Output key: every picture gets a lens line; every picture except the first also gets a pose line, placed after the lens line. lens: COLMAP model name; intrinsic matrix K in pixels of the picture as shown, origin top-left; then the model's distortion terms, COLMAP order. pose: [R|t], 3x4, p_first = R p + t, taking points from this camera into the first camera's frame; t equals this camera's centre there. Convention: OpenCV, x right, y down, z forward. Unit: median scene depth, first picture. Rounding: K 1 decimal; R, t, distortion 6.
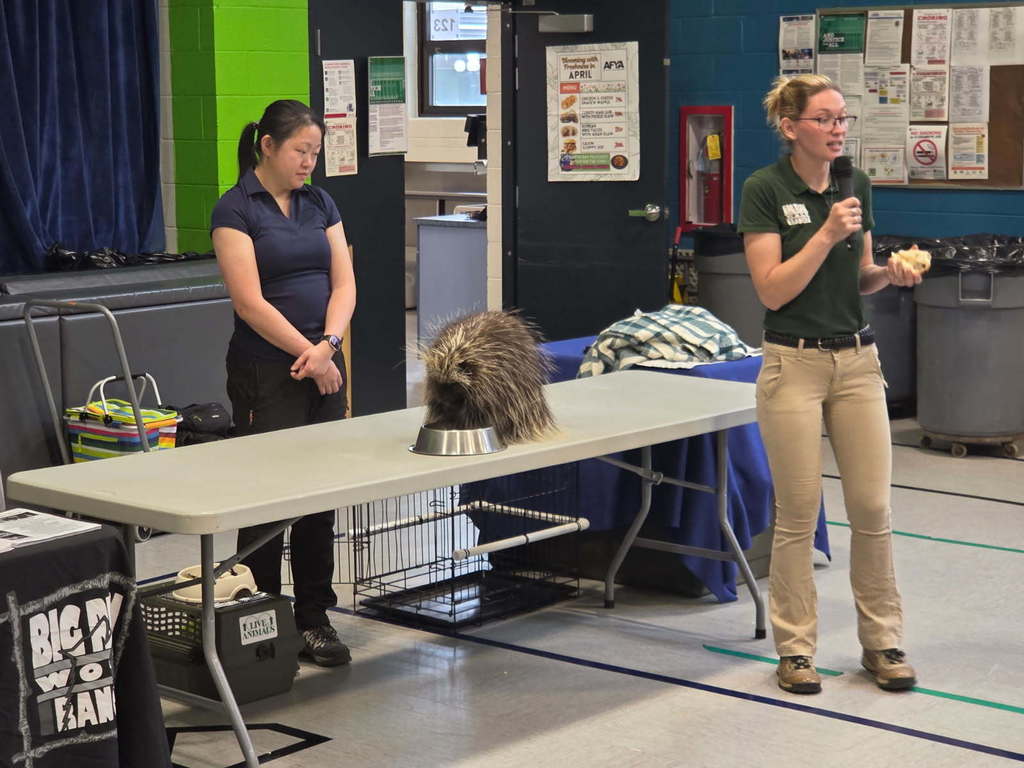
lens RADIAL K [[2123.0, 0, 512.0], [0, 2123.0, 384.0], [0, 0, 1]] dist [0.052383, 0.424713]
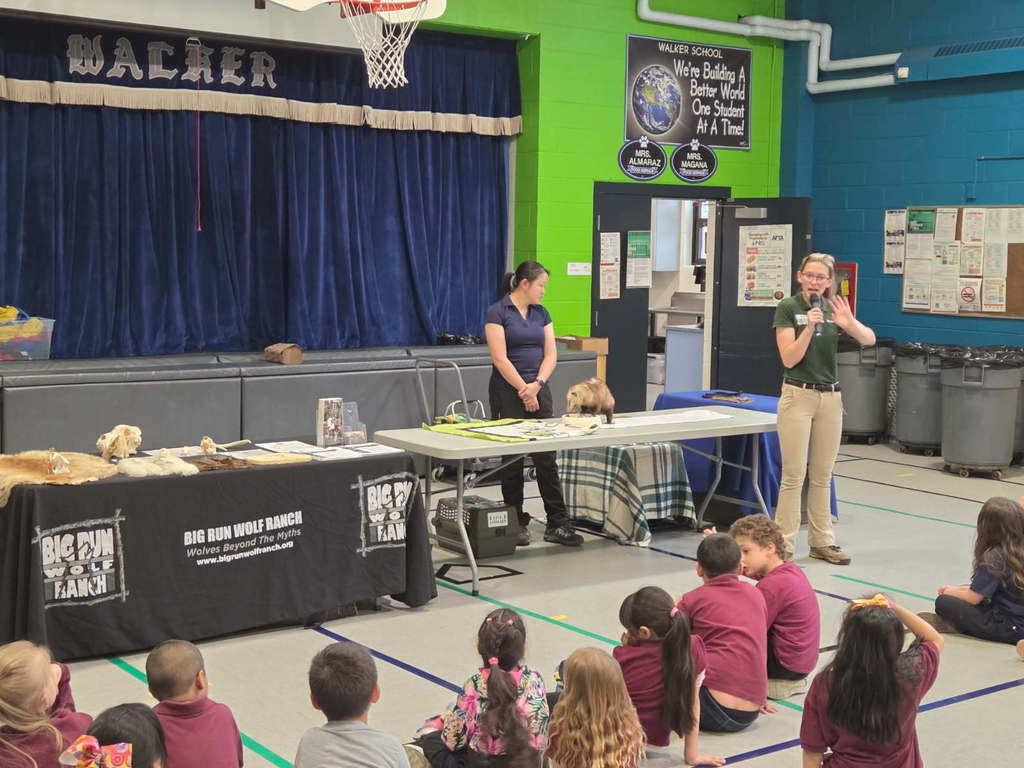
lens RADIAL K [[1542.0, 0, 512.0], [0, 1542.0, 384.0], [0, 0, 1]] dist [0.115670, -0.147732]
pose [[0.974572, 0.040960, -0.220297, 0.123895], [-0.051266, 0.997832, -0.041268, 0.028054], [0.218130, 0.051512, 0.974559, -0.246784]]
